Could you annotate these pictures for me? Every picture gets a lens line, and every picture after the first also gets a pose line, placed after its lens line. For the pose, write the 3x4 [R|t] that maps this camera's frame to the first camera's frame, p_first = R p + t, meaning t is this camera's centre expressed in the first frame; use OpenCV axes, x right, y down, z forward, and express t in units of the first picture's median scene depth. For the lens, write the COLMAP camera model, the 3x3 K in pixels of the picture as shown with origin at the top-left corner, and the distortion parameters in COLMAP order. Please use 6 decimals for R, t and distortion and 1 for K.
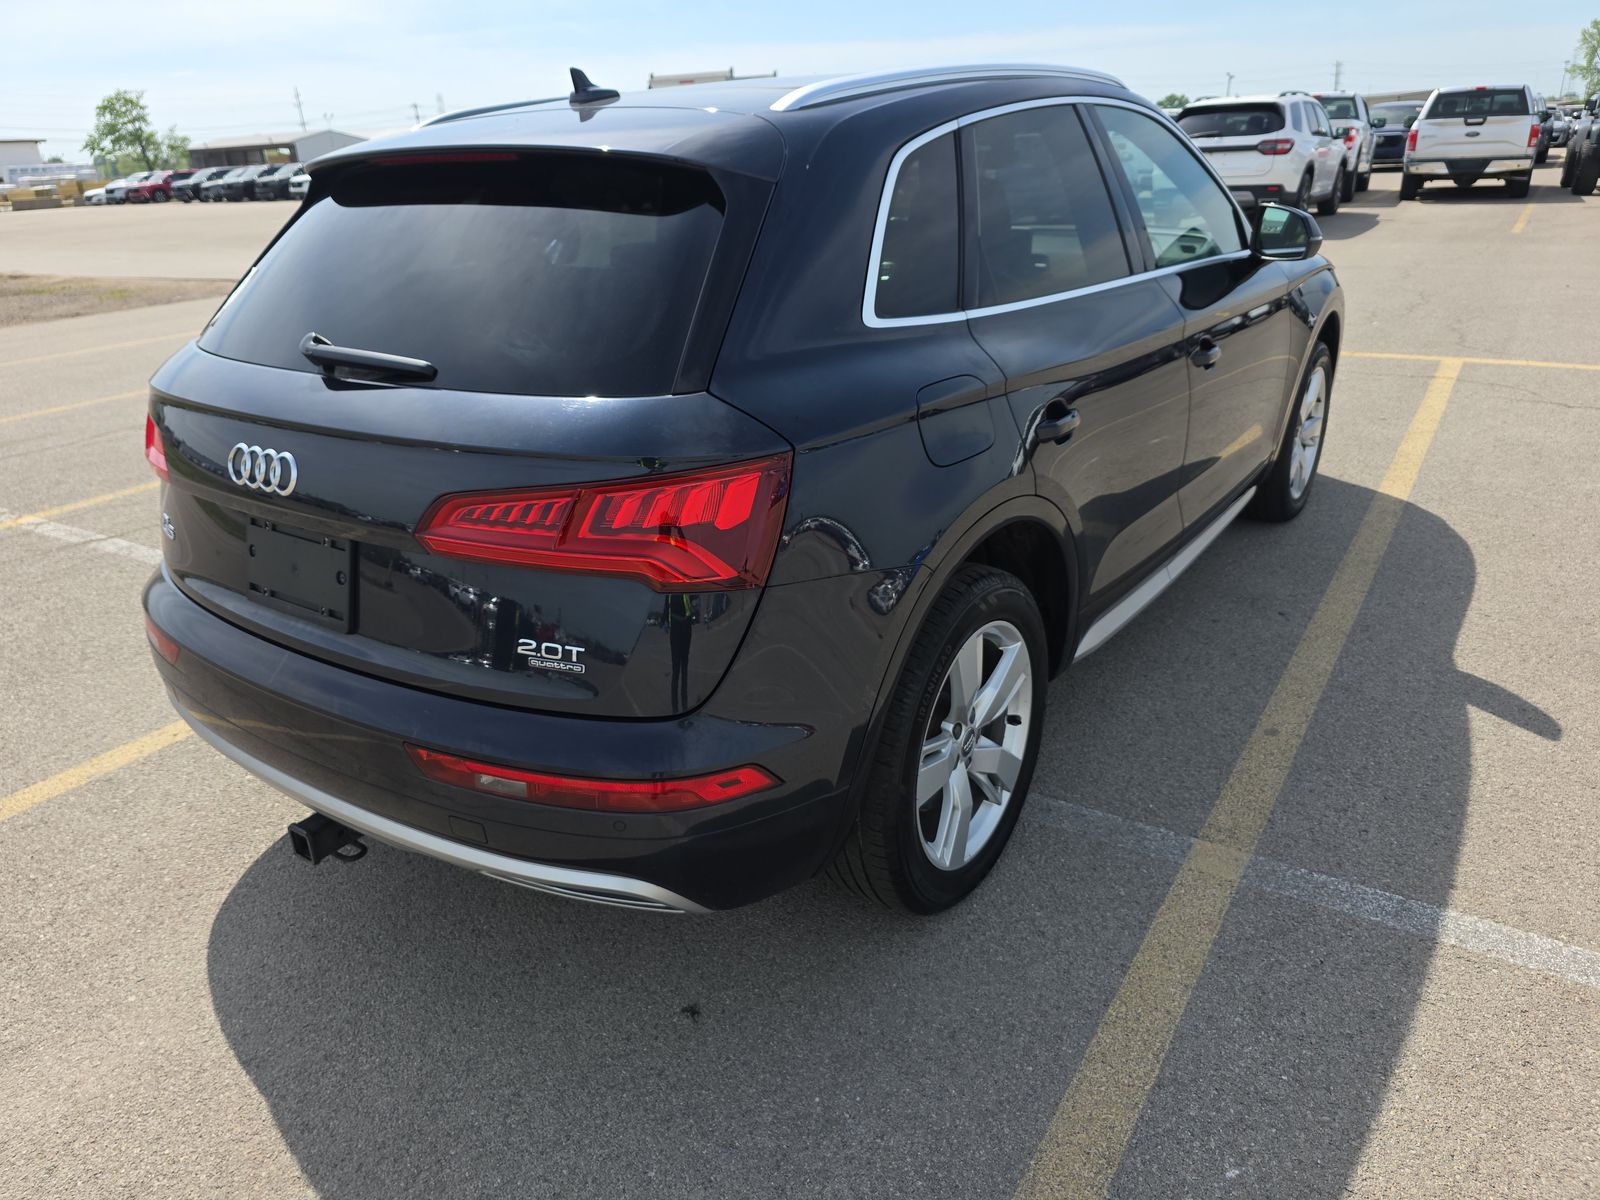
lens RADIAL K [[1089.4, 0, 797.7], [0, 1089.4, 611.2], [0, 0, 1]] dist [0.008600, -0.007430]
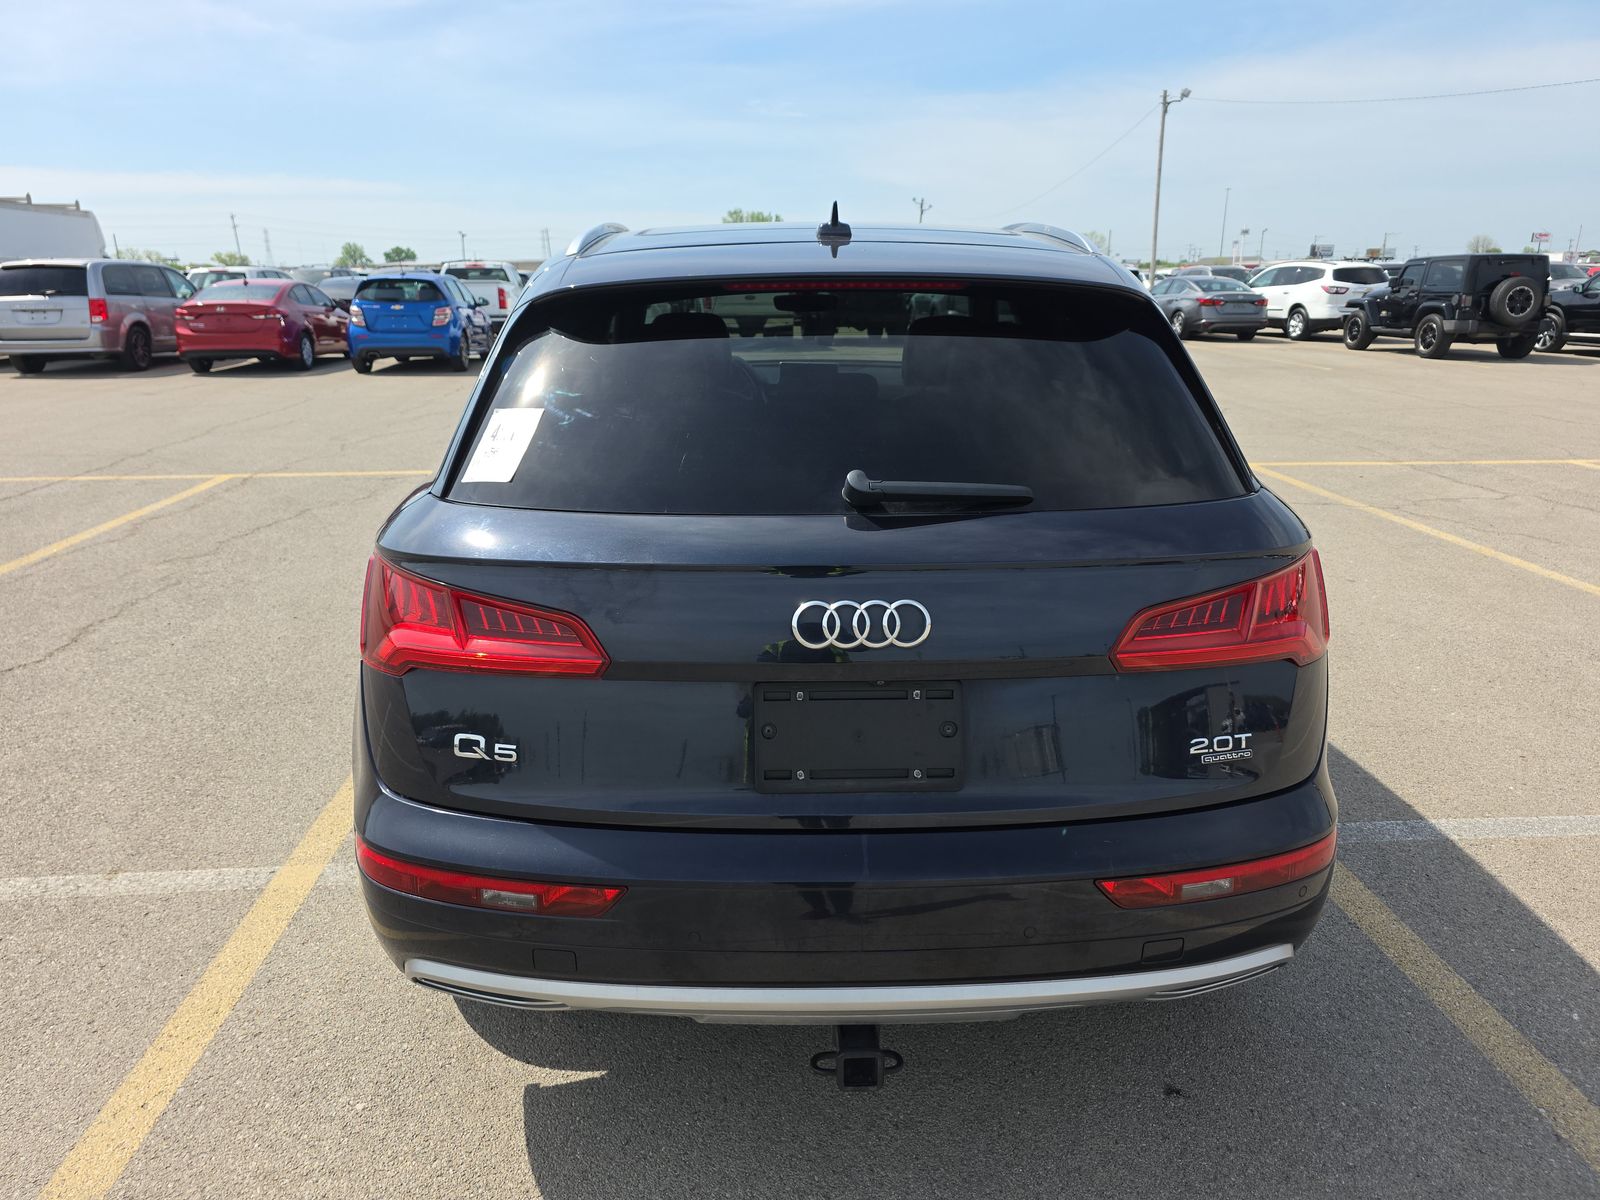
lens RADIAL K [[1089.4, 0, 802.5], [0, 1089.4, 608.6], [0, 0, 1]] dist [0.008600, -0.007430]
pose [[0.797753, -0.135150, 0.587644, -1.085391], [0.207329, 0.976618, -0.056849, -0.108014], [-0.566220, 0.167187, 0.807120, 0.344388]]
